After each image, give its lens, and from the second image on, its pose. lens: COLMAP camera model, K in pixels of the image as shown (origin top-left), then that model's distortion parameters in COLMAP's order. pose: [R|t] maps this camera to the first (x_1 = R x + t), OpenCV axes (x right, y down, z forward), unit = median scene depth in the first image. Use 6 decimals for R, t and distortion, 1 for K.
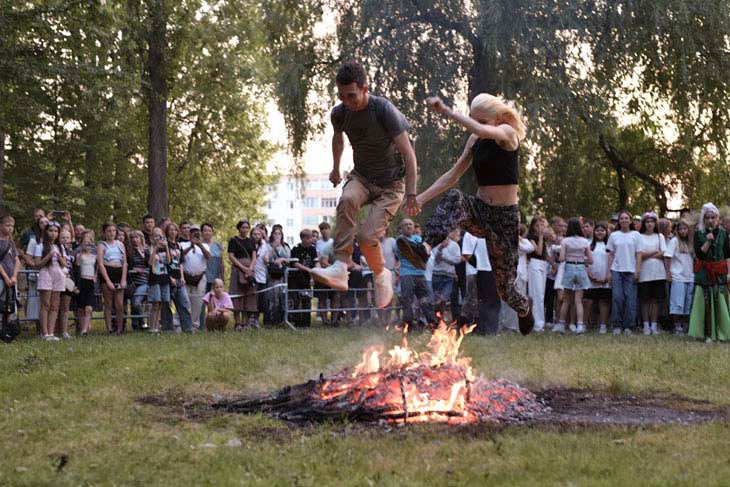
lens RADIAL K [[1326.3, 0, 343.2], [0, 1326.3, 274.1], [0, 0, 1]] dist [0.007215, 0.004816]
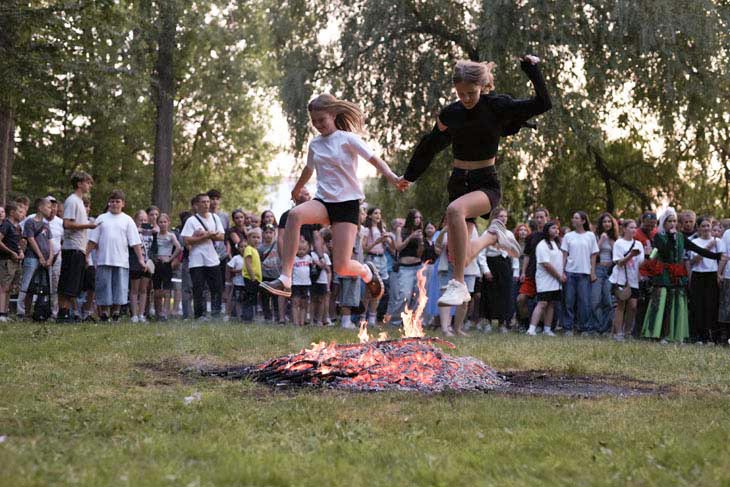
lens RADIAL K [[1130.6, 0, 340.8], [0, 1130.6, 225.0], [0, 0, 1]] dist [-0.004898, 0.097652]
pose [[0.999293, 0.032606, 0.018732, -0.016434], [-0.032273, 0.999321, -0.017778, -0.021683], [-0.019299, 0.017161, 0.999666, 0.118714]]
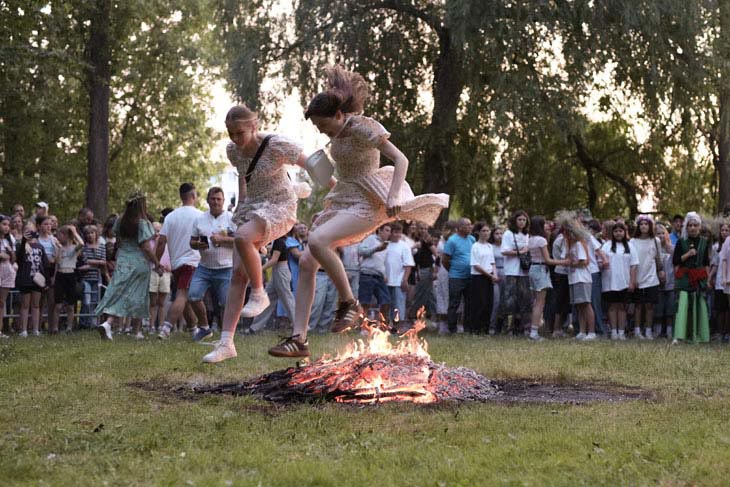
lens RADIAL K [[1038.9, 0, 444.5], [0, 1038.9, 269.6], [0, 0, 1]] dist [0.001059, -0.013253]
pose [[0.994435, 0.013591, 0.104469, 0.026933], [-0.013472, 0.999908, -0.001847, -0.003646], [-0.104484, 0.000429, 0.994526, 0.265961]]
